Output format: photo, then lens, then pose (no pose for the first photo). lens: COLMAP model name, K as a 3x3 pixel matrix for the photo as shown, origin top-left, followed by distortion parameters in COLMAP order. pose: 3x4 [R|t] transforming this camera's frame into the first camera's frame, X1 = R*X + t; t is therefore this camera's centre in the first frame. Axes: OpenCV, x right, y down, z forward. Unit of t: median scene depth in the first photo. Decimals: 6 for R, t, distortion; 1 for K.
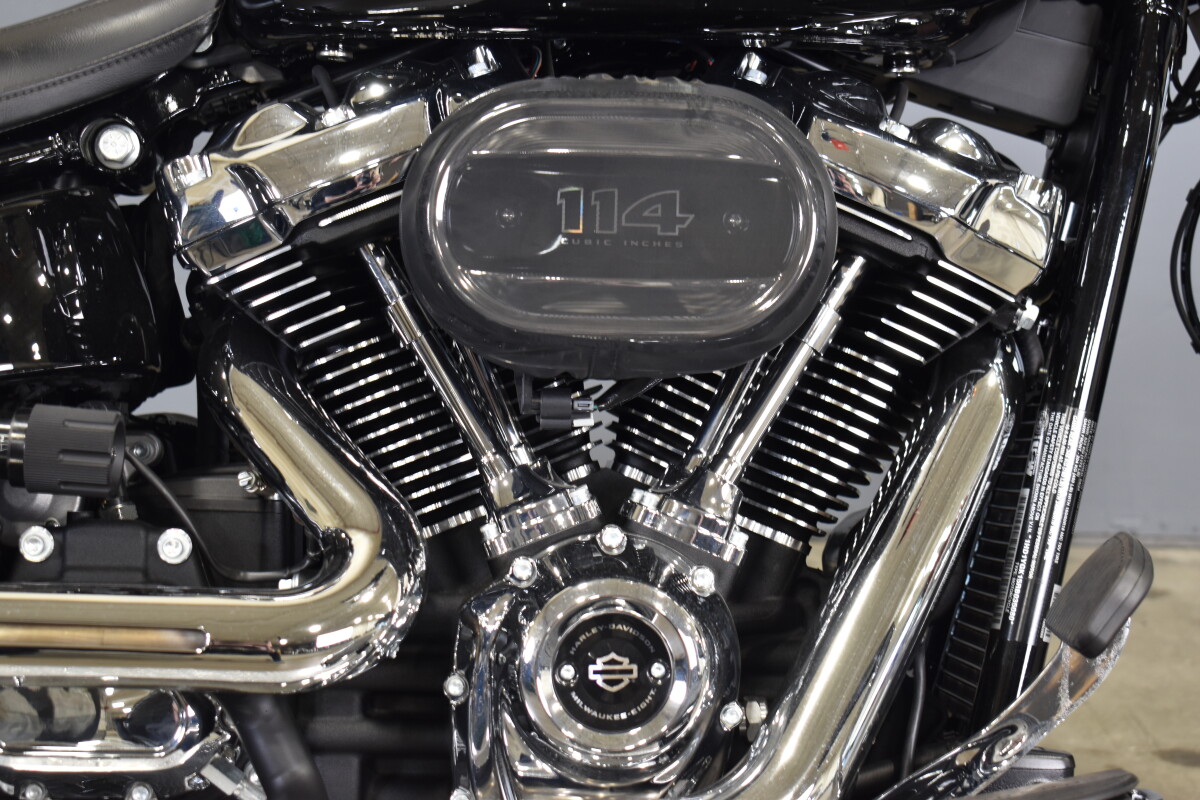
lens RADIAL K [[2439.8, 0, 604.1], [0, 2439.8, 402.3], [0, 0, 1]] dist [0.129741, 0.000000]
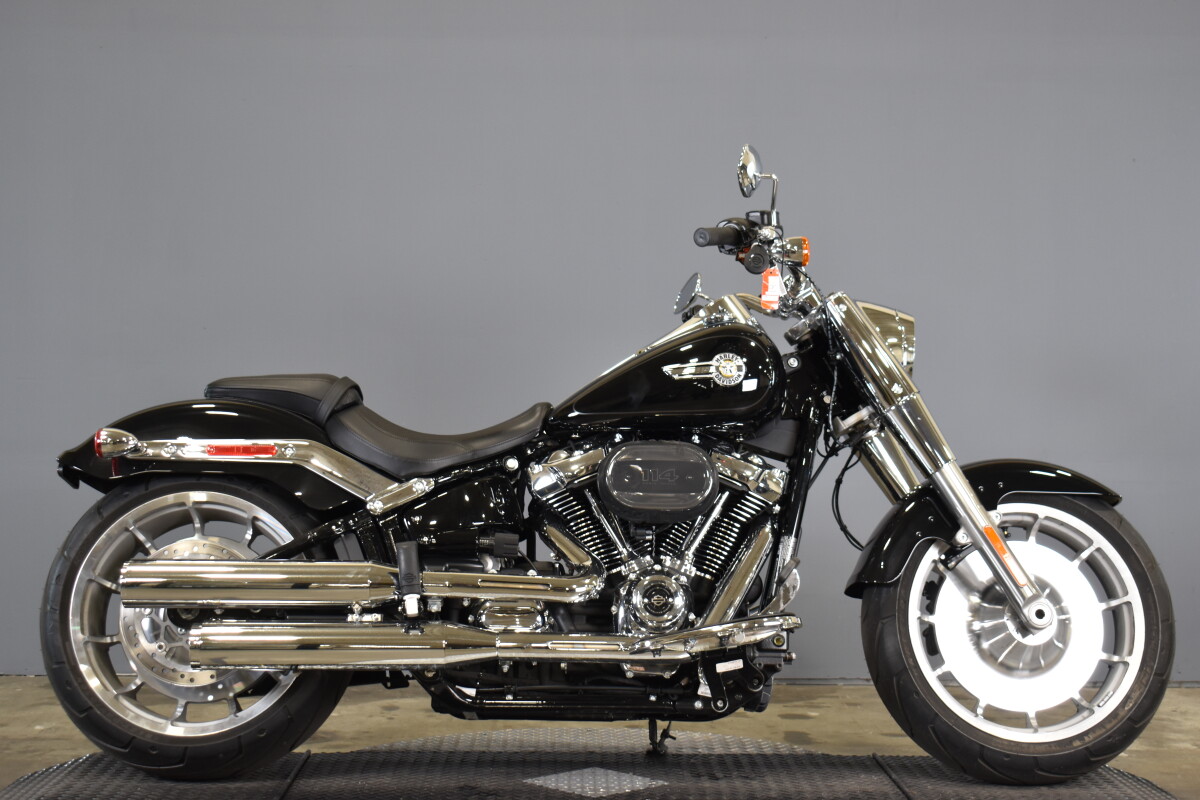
lens RADIAL K [[2329.3, 0, 592.1], [0, 2329.3, 401.6], [0, 0, 1]] dist [0.063298, 0.000000]
pose [[0.999843, -0.011134, -0.013809, -0.040524], [0.008226, 0.980738, -0.195155, 0.460630], [0.015716, 0.195011, 0.980675, -2.280225]]
